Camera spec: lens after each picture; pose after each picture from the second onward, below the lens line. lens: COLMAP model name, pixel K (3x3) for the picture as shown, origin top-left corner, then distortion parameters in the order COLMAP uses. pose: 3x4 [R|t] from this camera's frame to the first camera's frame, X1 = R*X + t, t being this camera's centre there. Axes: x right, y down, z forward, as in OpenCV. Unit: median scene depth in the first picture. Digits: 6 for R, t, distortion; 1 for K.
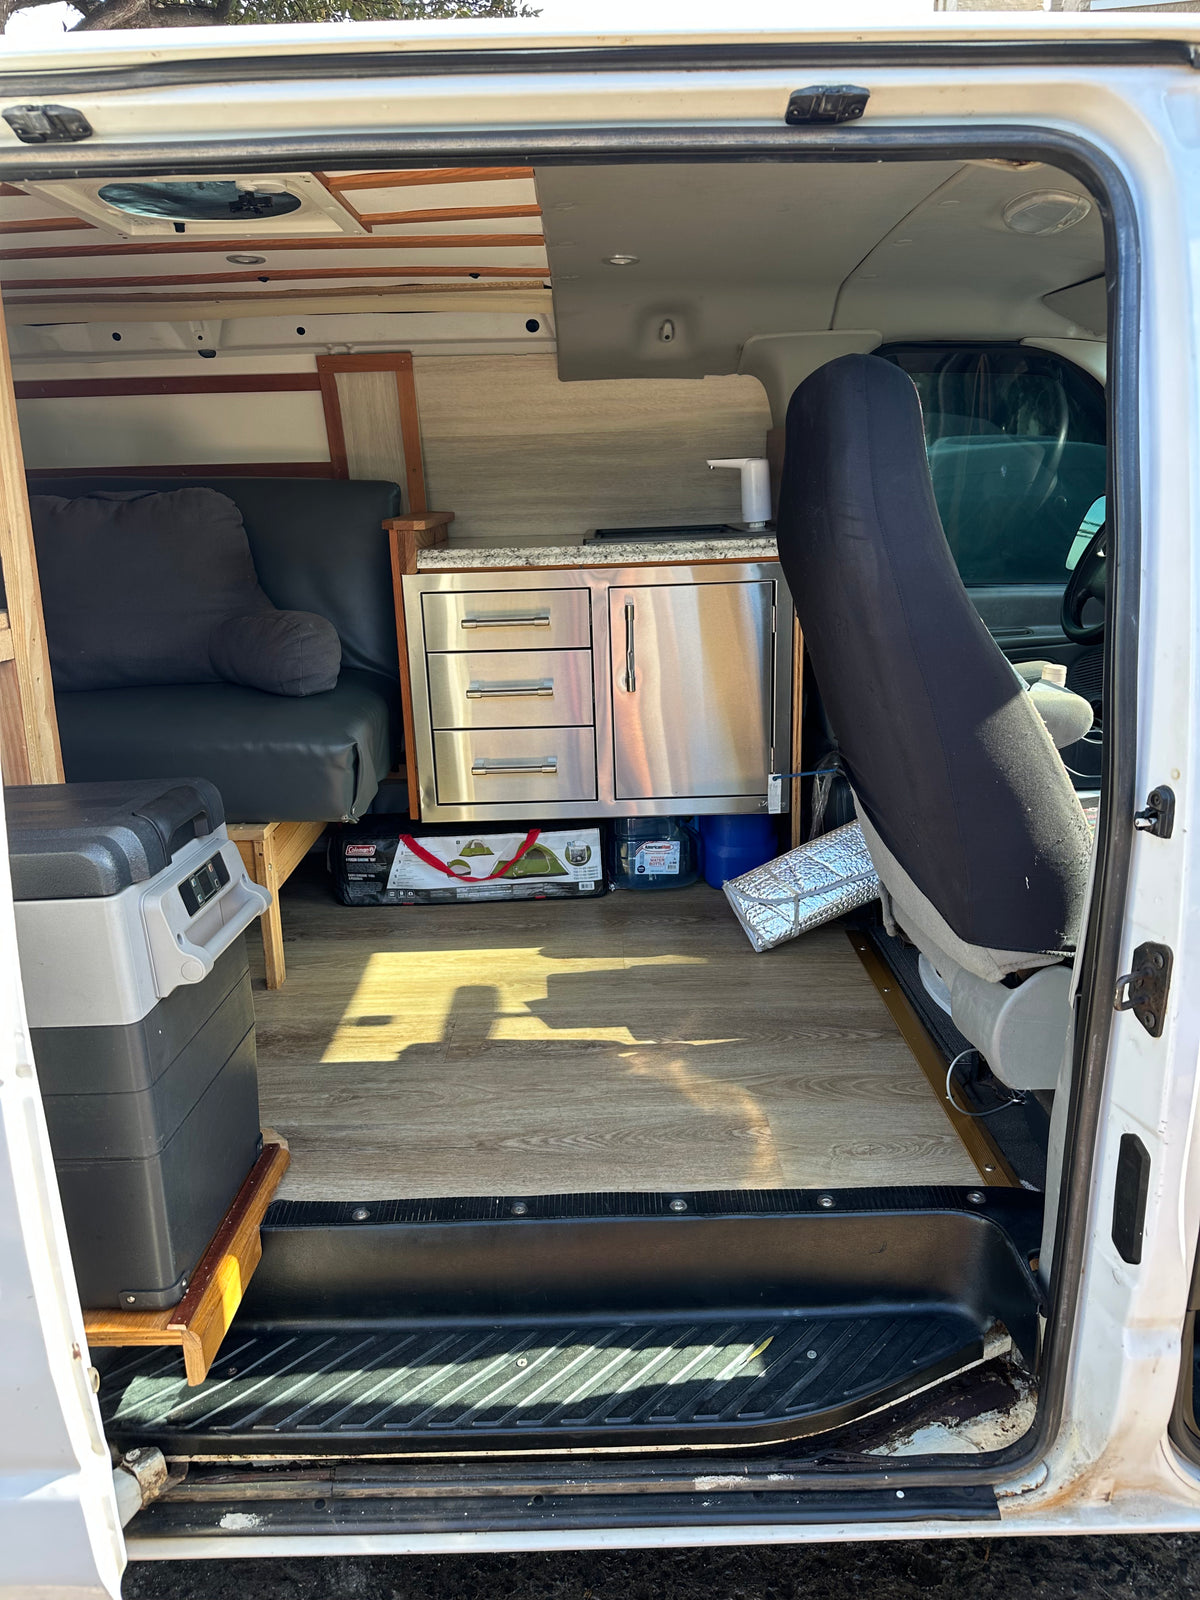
lens RADIAL K [[1112.0, 0, 597.2], [0, 1112.0, 793.3], [0, 0, 1]] dist [0.070560, -0.079084]
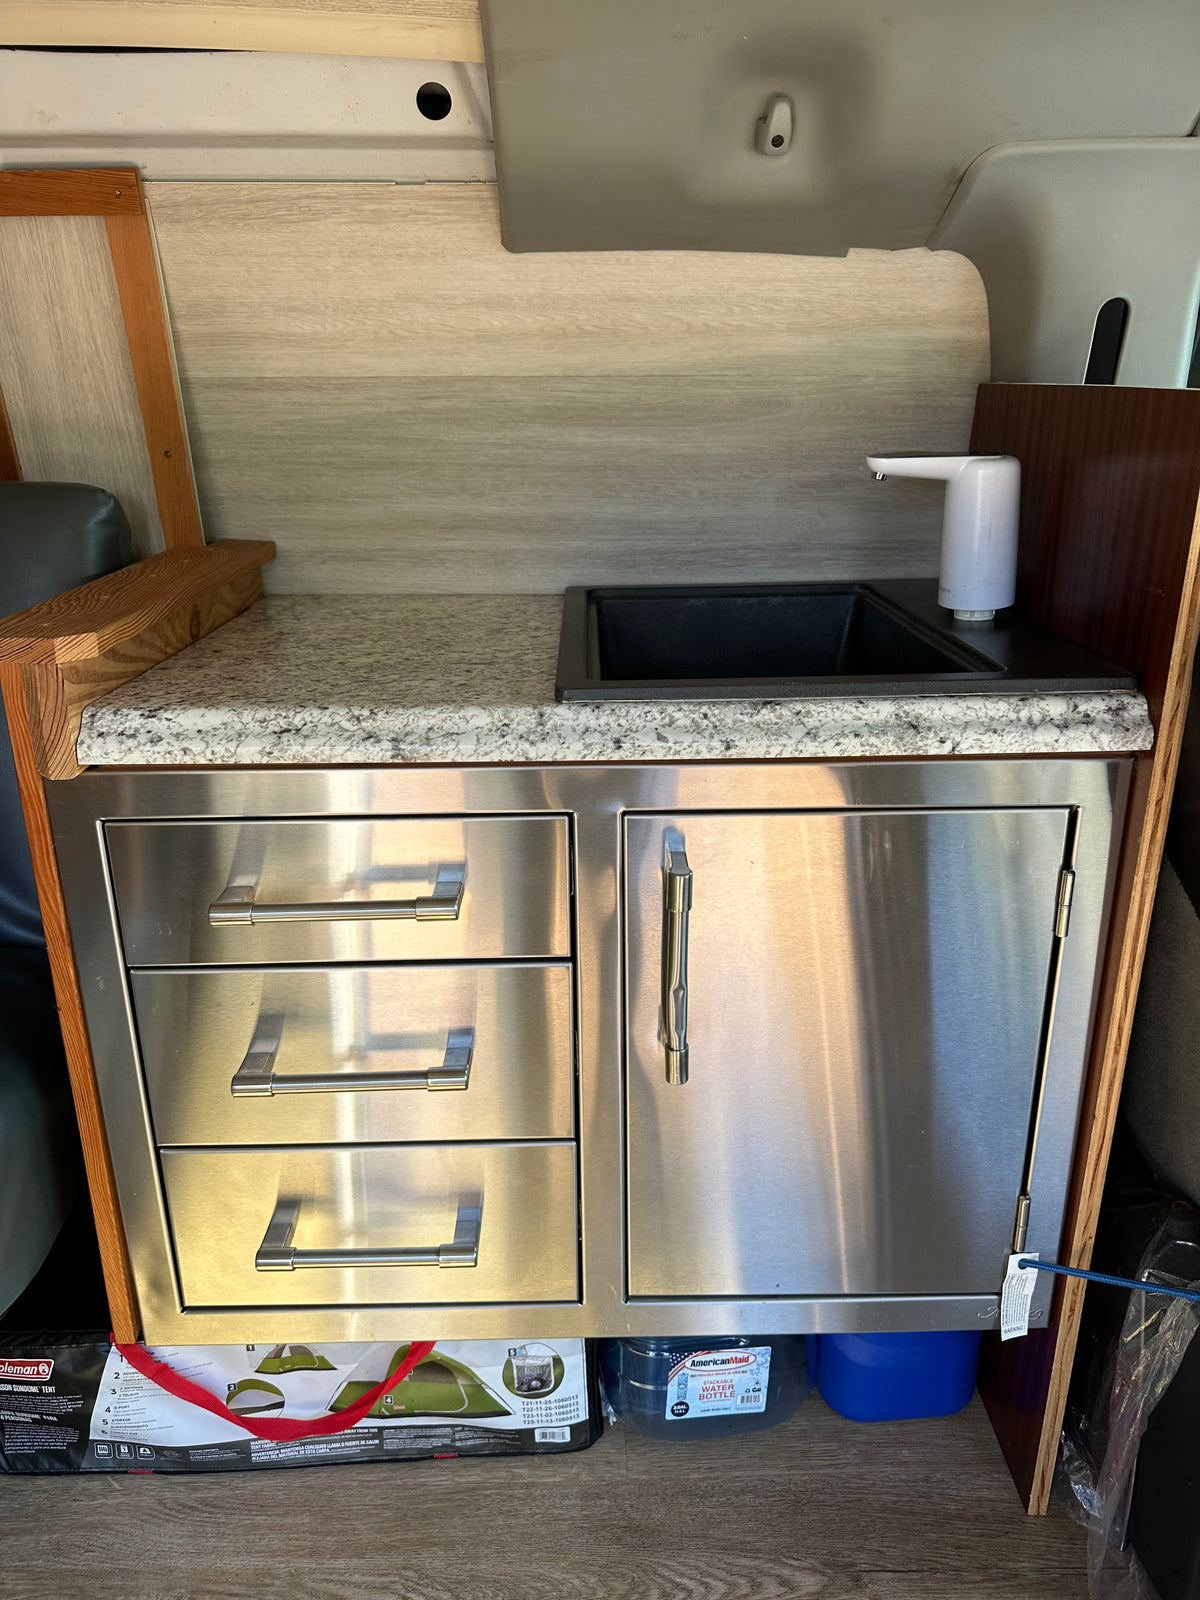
lens RADIAL K [[1108.2, 0, 605.6], [0, 1108.2, 772.3], [0, 0, 1]] dist [0.041214, -0.084689]
pose [[0.999387, 0.015010, 0.031625, -0.006345], [-0.016563, 0.998640, 0.049434, -0.195853], [-0.030840, -0.049927, 0.998277, 0.577701]]
